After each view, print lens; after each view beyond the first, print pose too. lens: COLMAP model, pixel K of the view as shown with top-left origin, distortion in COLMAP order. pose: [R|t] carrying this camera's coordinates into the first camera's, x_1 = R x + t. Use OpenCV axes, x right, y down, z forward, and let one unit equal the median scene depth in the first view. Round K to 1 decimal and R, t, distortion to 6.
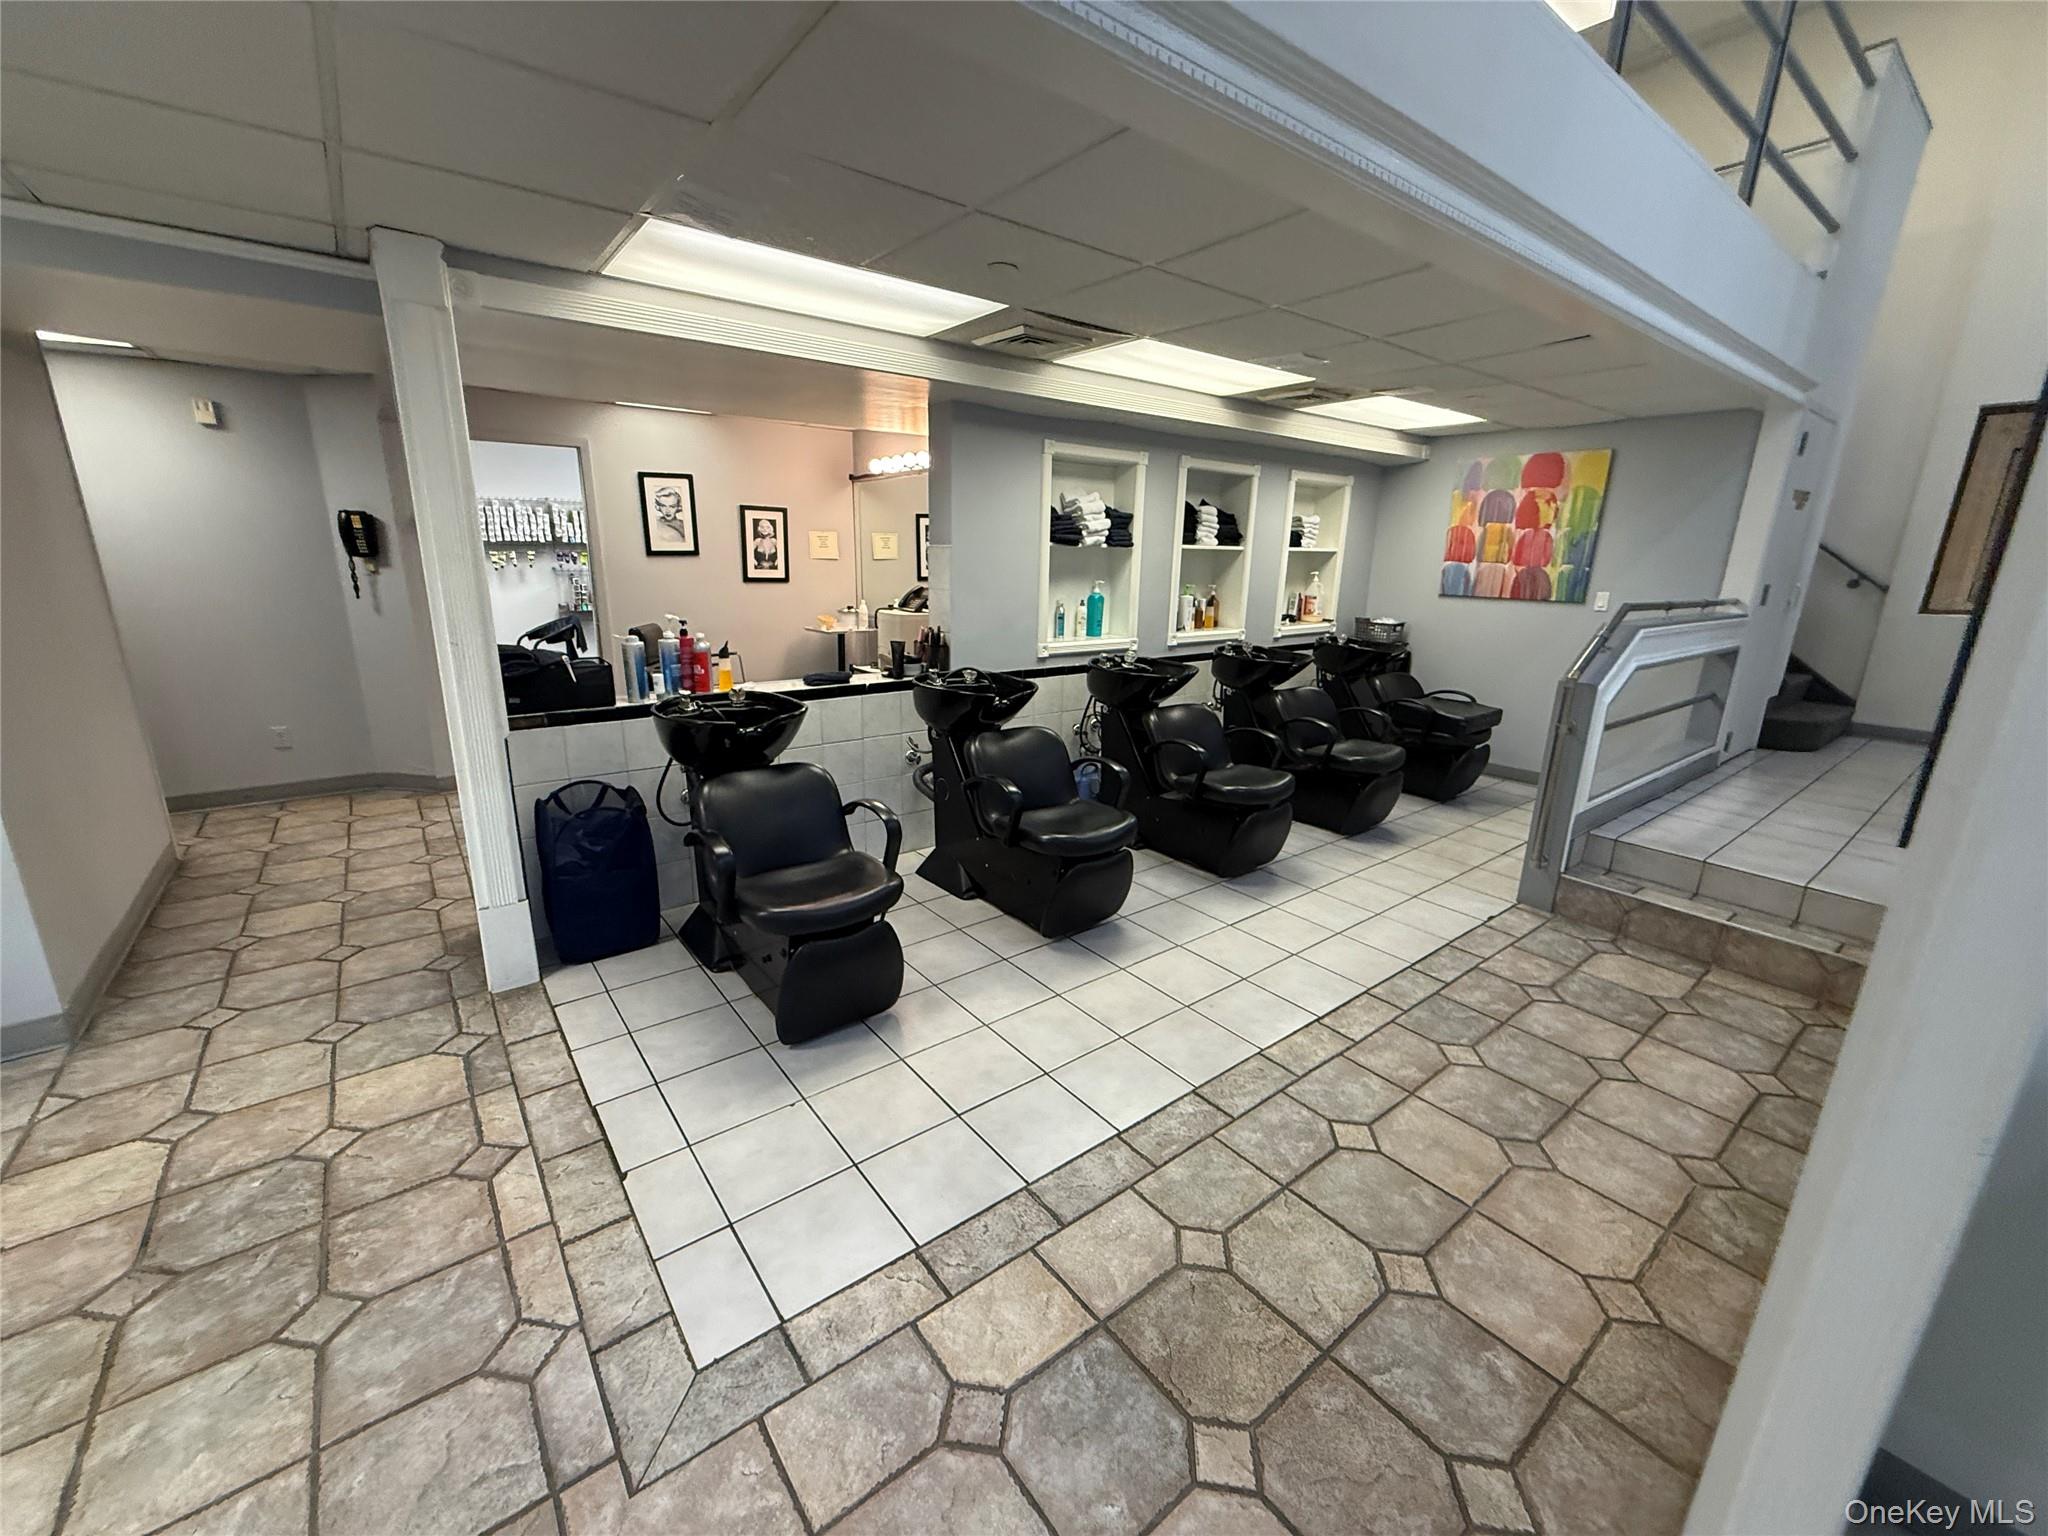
lens RADIAL K [[814.6, 0, 1012.4], [0, 814.6, 772.6], [0, 0, 1]] dist [-0.007298, 0.000960]
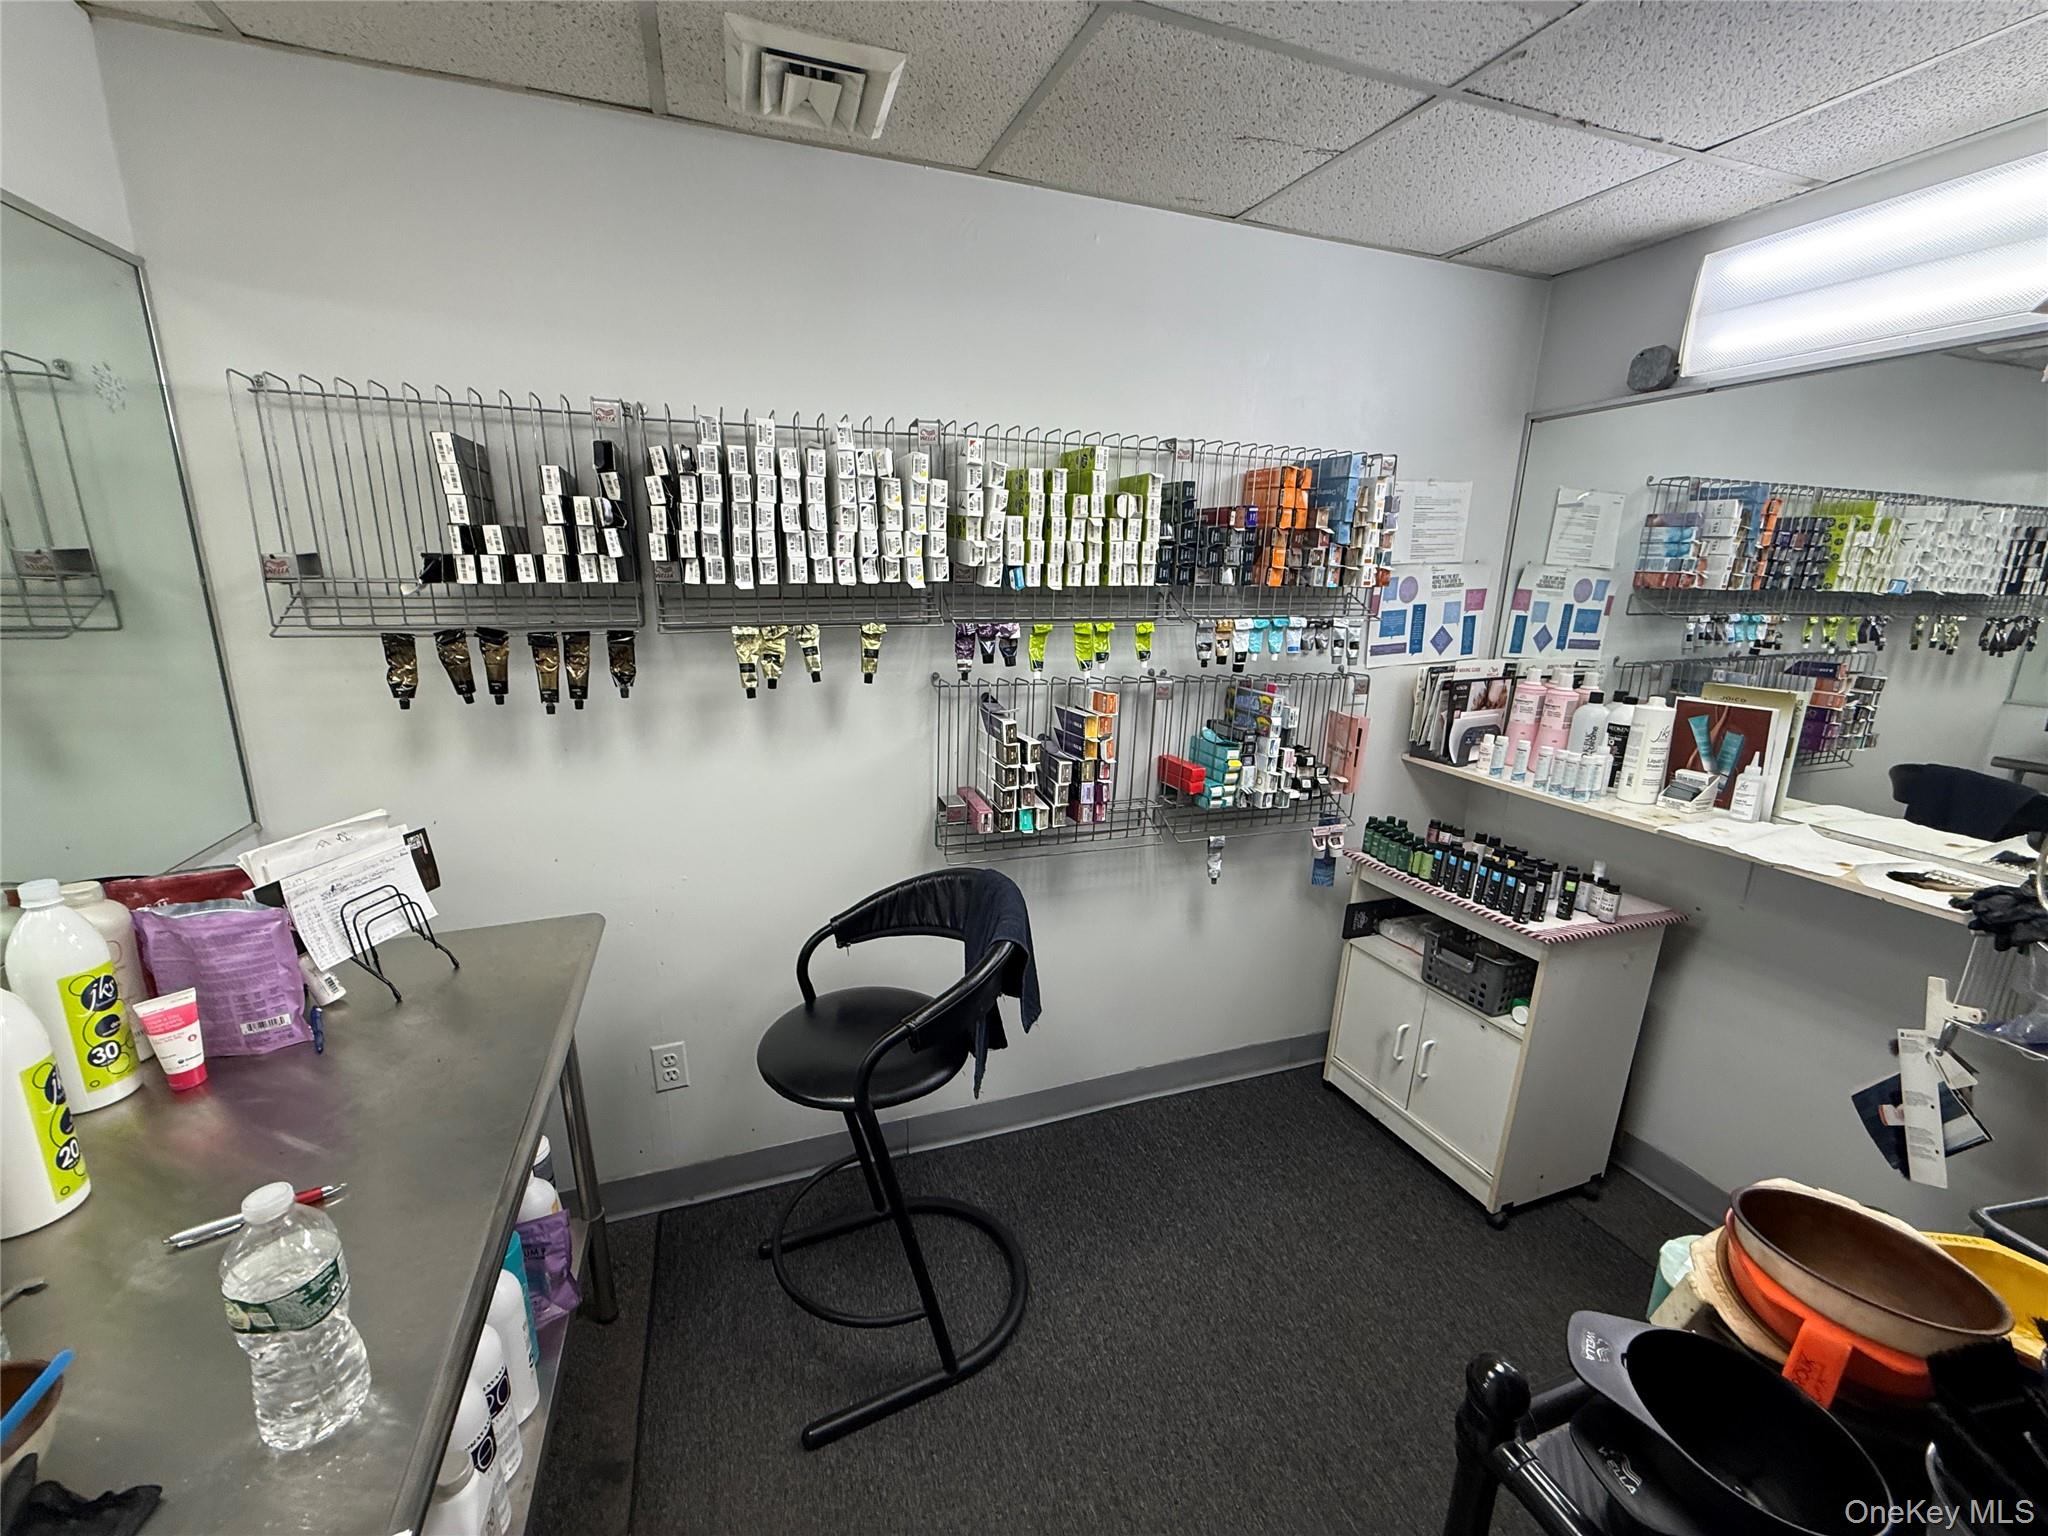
lens RADIAL K [[814.6, 0, 1014.8], [0, 814.6, 770.2], [0, 0, 1]] dist [-0.007298, 0.000960]
pose [[0.956660, 0.069600, -0.282766, -0.967995], [-0.076999, 0.996916, -0.015123, -0.460292], [0.280842, 0.036240, 0.959070, 1.564243]]
